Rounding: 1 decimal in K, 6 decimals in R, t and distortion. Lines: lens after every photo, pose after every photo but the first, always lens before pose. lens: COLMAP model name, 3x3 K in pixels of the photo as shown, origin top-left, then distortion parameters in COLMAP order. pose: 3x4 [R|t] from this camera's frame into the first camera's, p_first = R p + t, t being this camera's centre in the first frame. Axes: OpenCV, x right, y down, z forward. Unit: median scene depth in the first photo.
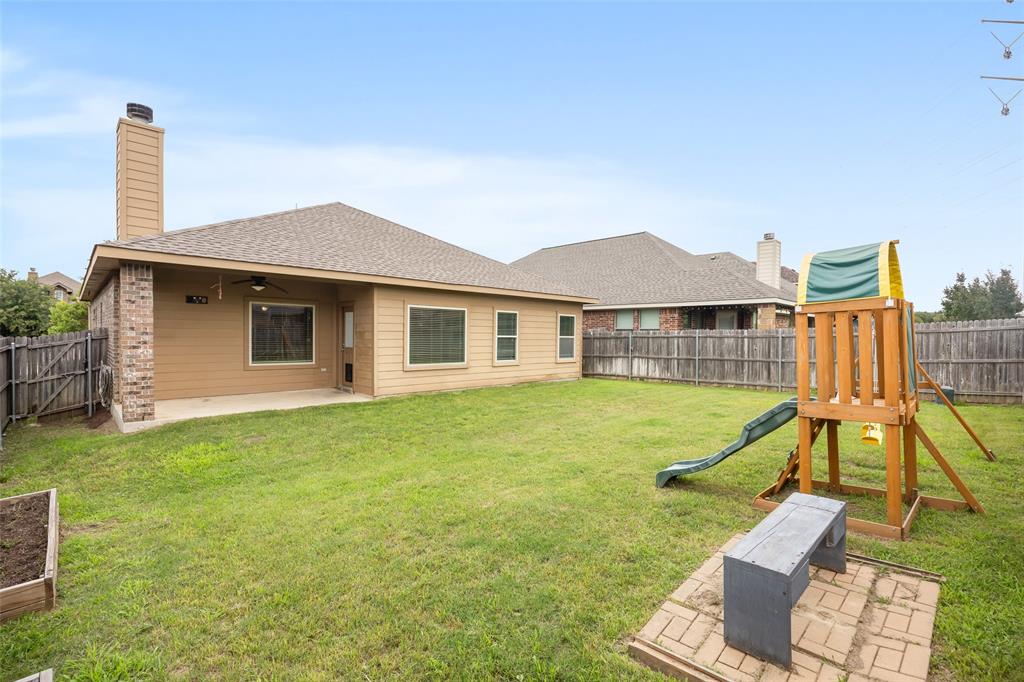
lens RADIAL K [[455.9, 0, 512.0], [0, 455.9, 341.0], [0, 0, 1]] dist [-0.001765, -0.000088]
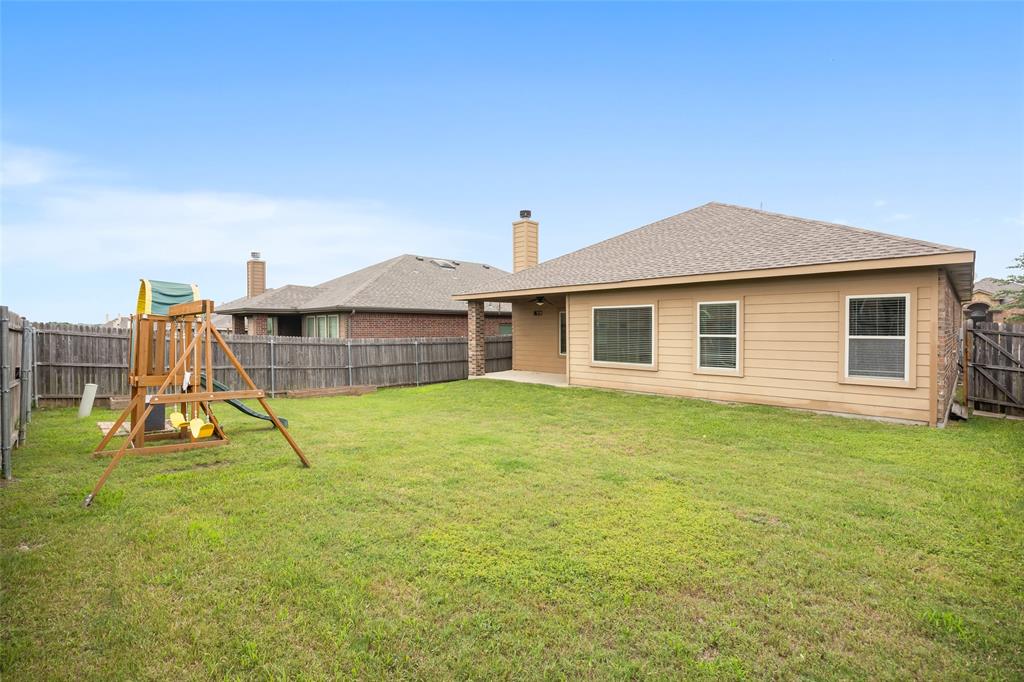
lens RADIAL K [[455.9, 0, 512.0], [0, 455.9, 341.0], [0, 0, 1]] dist [-0.001765, -0.000088]
pose [[0.015175, 0.010565, -0.999829, 0.771372], [-0.016281, 0.999814, 0.010318, -0.003918], [0.999752, 0.016121, 0.015345, 0.688345]]
